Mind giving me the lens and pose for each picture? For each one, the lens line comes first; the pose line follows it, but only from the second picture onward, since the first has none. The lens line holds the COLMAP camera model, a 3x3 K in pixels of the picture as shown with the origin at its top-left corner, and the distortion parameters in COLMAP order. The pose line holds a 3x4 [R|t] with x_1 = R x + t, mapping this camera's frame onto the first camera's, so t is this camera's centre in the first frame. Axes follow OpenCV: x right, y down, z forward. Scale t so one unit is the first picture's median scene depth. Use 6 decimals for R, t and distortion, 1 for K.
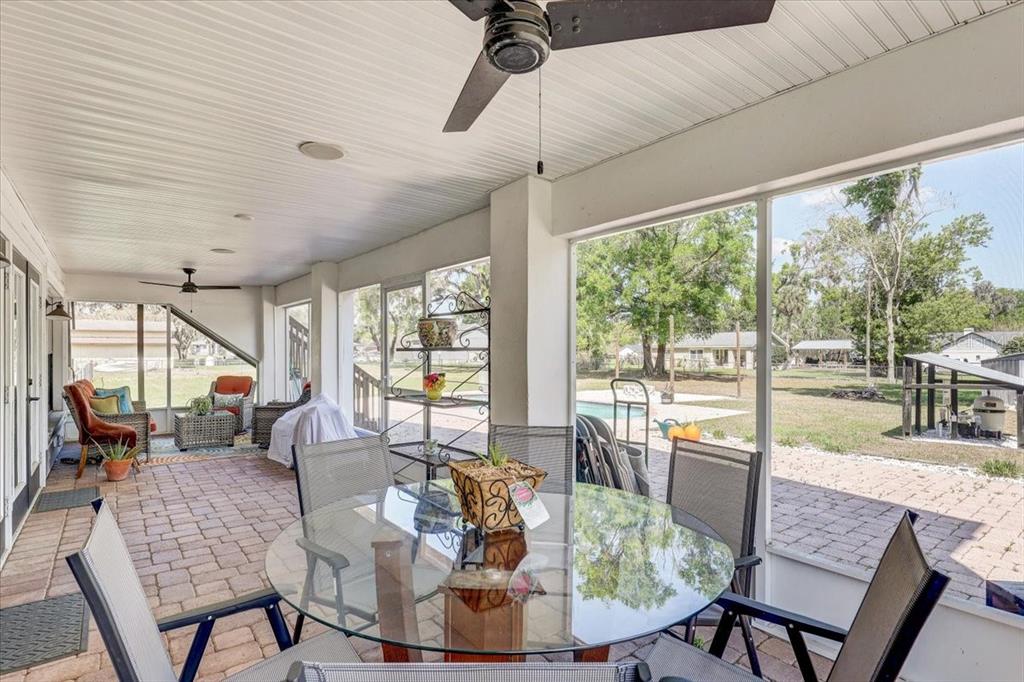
lens RADIAL K [[508.0, 0, 514.2], [0, 508.0, 352.3], [0, 0, 1]] dist [-0.002039, -0.000929]
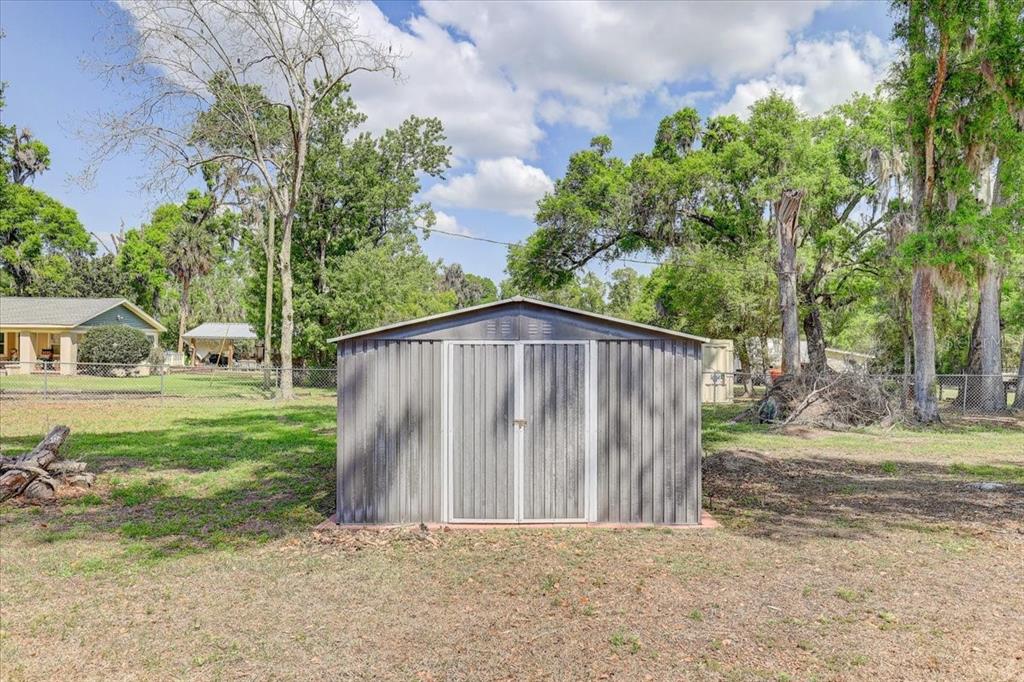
lens RADIAL K [[471.7, 0, 512.0], [0, 471.7, 341.0], [0, 0, 1]] dist [0.000445, -0.000040]
pose [[0.671620, 0.021942, 0.740571, 0.415282], [-0.003131, 0.999636, -0.026779, 0.009662], [-0.740889, 0.015666, 0.671444, 0.404847]]
